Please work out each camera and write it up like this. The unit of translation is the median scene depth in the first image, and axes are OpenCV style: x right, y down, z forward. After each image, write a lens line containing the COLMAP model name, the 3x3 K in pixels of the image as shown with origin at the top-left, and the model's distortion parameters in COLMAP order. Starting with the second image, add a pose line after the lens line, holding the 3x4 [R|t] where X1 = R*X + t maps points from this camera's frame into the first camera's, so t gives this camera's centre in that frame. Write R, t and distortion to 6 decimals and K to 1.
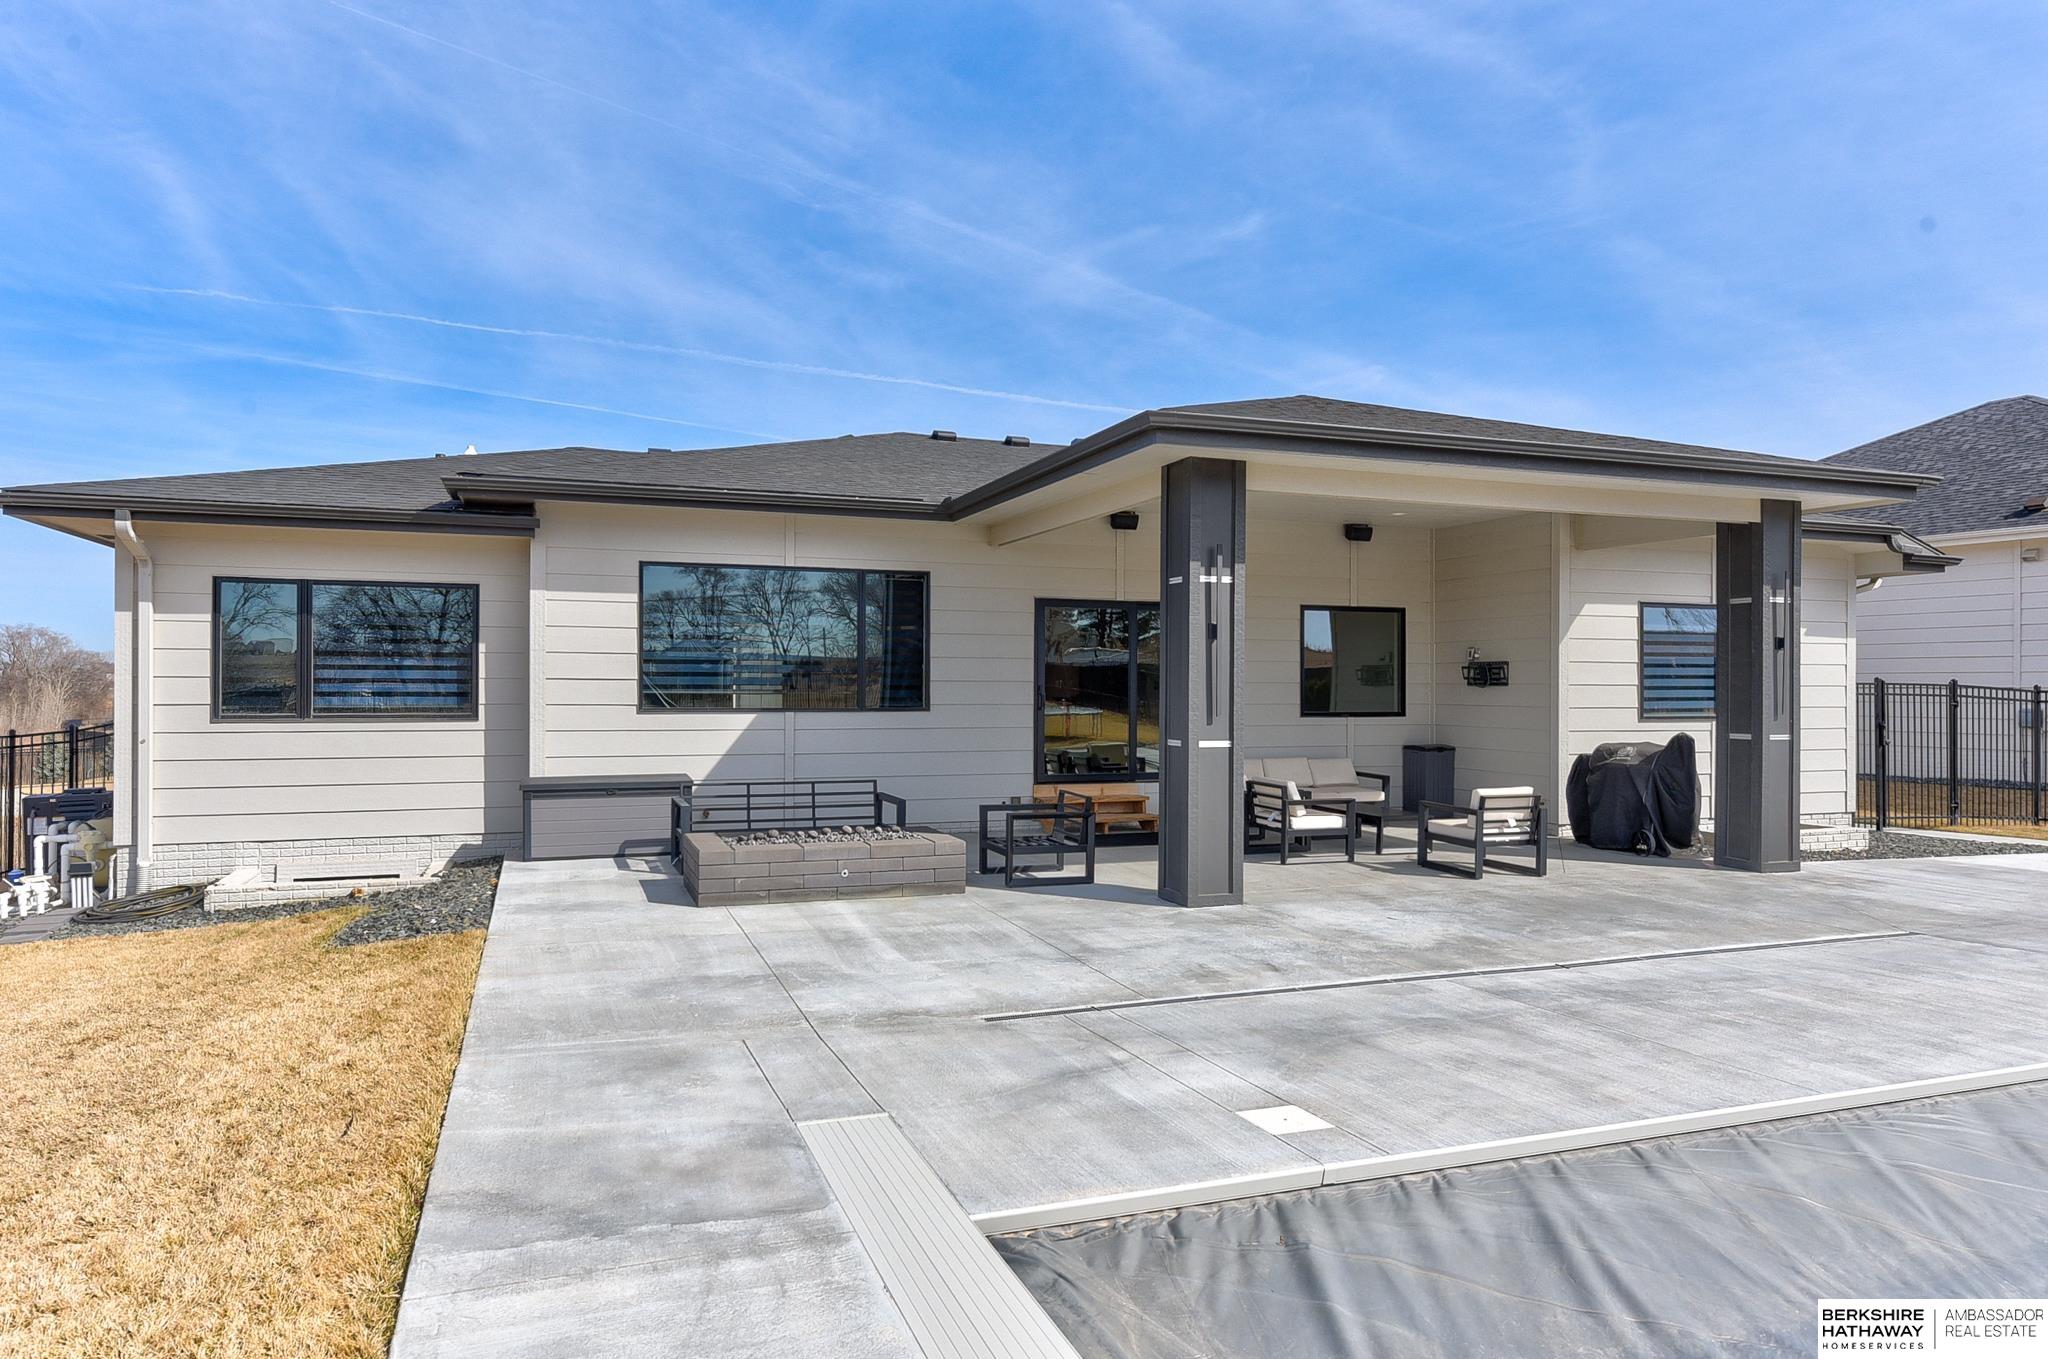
lens RADIAL K [[1198.9, 0, 1024.0], [0, 1198.9, 679.5], [0, 0, 1]] dist [0.003546, 0.000852]
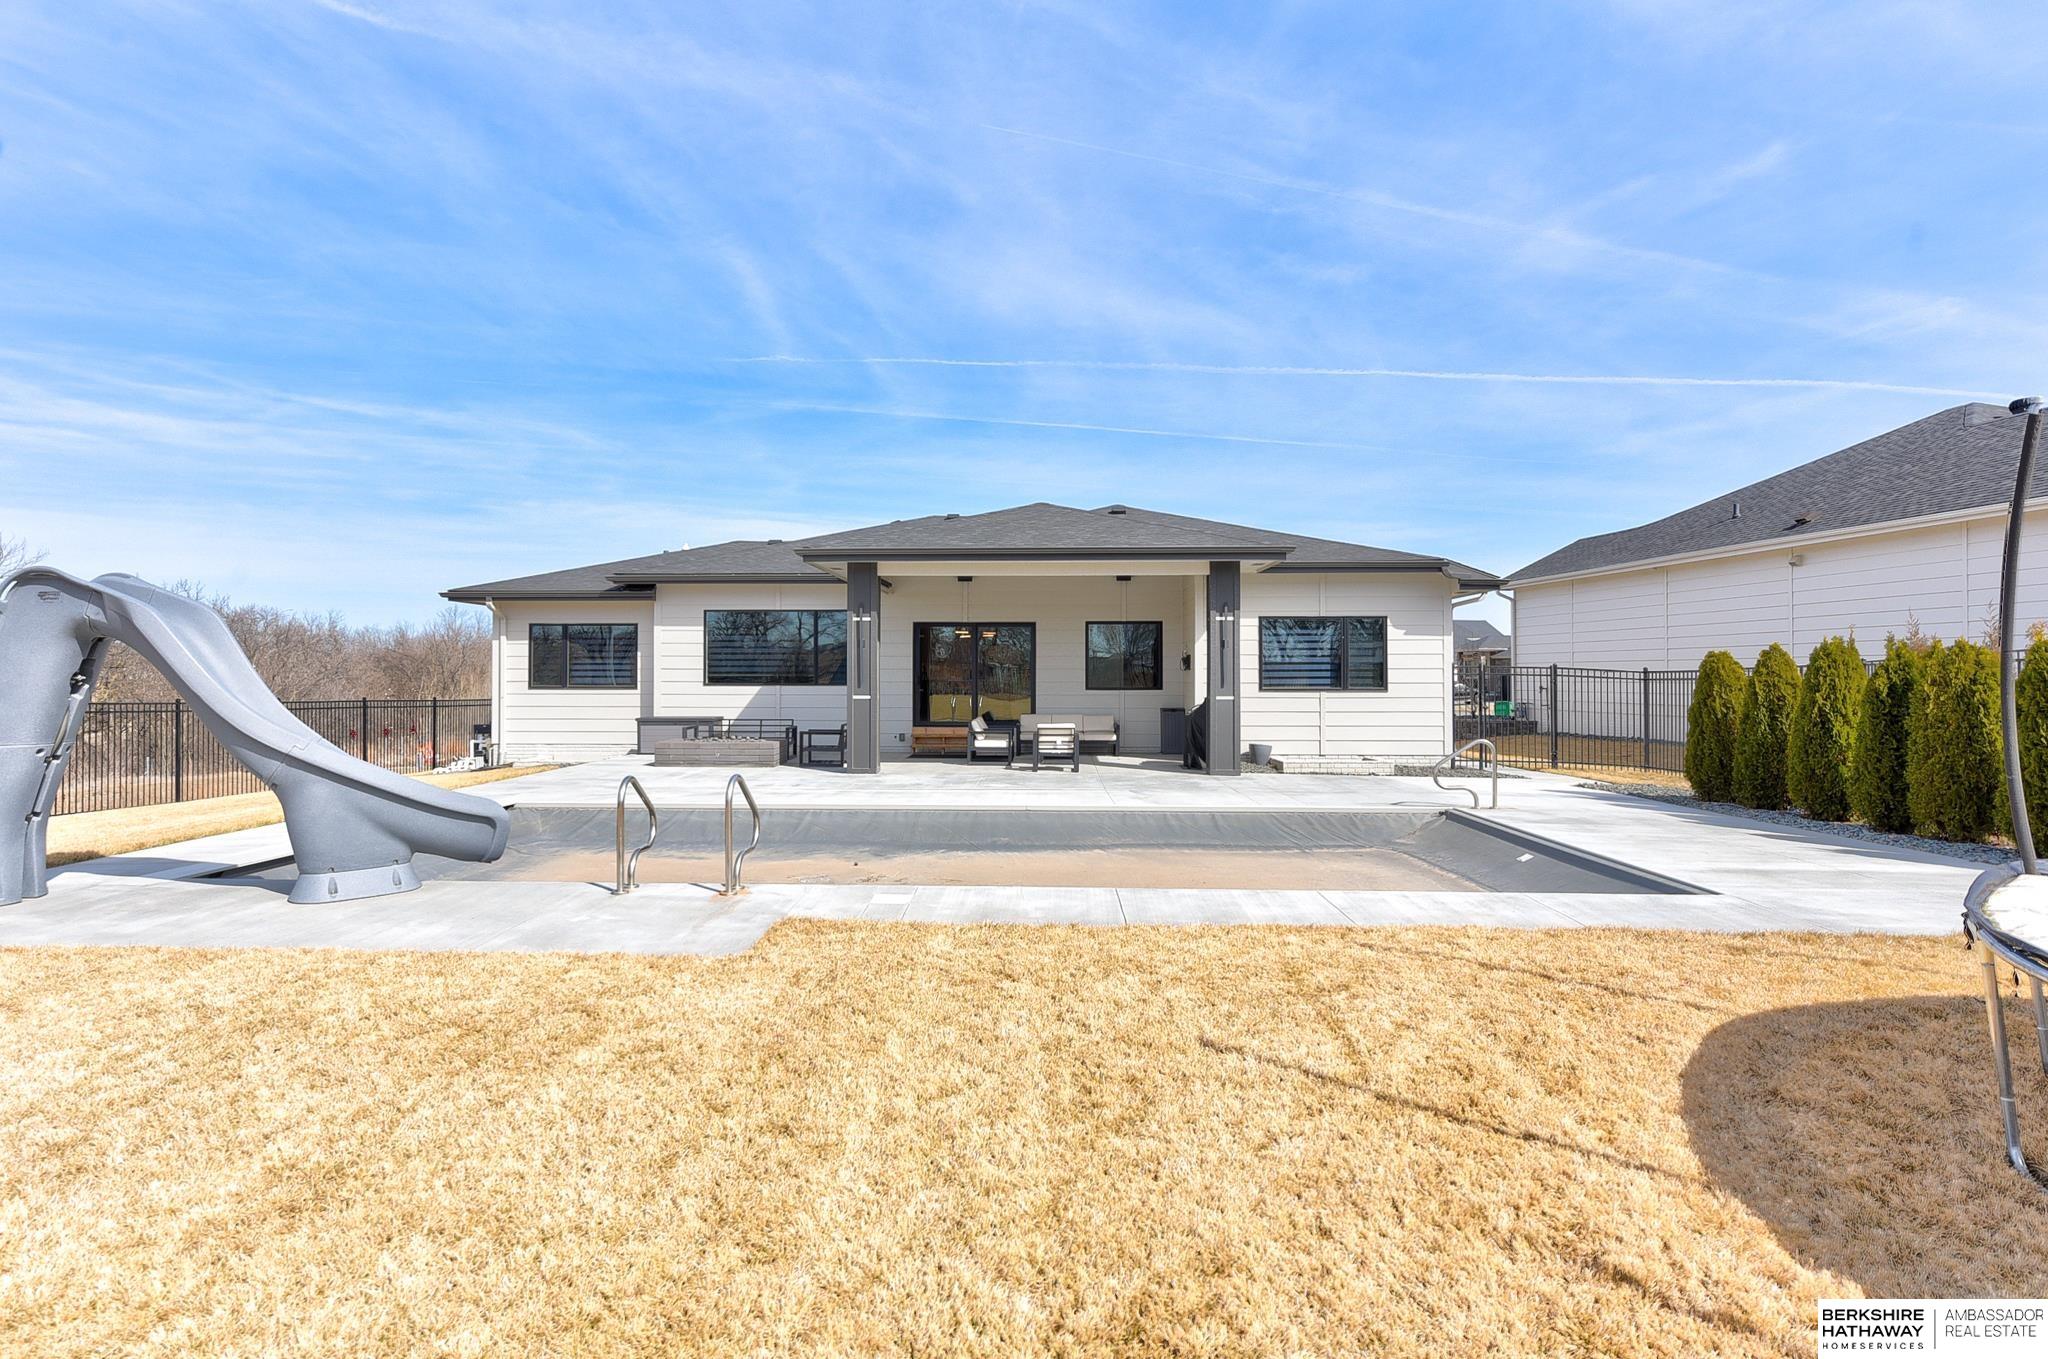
lens RADIAL K [[1153.0, 0, 1034.6], [0, 1153.0, 695.3], [0, 0, 1]] dist [0.002622, -0.001142]
pose [[0.930444, 0.001713, -0.366429, 0.908991], [0.005185, 0.999827, 0.017842, 0.012130], [0.366396, -0.018501, 0.930275, -0.597686]]
